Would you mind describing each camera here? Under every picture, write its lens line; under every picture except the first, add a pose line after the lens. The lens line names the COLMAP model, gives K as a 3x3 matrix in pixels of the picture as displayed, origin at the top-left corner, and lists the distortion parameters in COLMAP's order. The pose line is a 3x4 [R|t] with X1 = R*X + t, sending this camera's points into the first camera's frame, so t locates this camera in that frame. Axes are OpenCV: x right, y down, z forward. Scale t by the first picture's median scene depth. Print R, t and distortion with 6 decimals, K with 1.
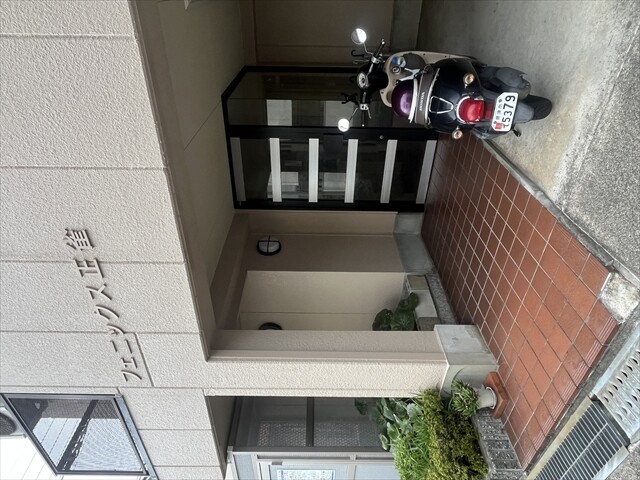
lens RADIAL K [[392.7, 0, 317.5], [0, 392.7, 240.1], [0, 0, 1]] dist [-0.001494, -0.003949]
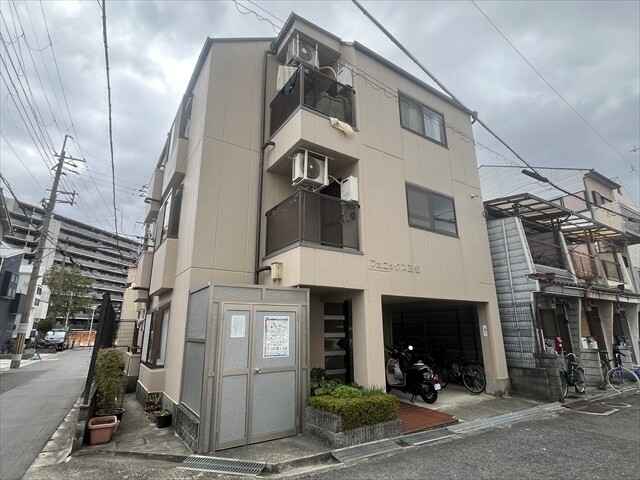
lens RADIAL K [[328.1, 0, 319.0], [0, 328.1, 240.2], [0, 0, 1]] dist [-0.004685, -0.001065]
pose [[0.018586, 0.966807, -0.254830, -0.085365], [-0.385681, -0.228216, -0.893962, 2.395321], [-0.922445, 0.114898, 0.368638, 0.522891]]
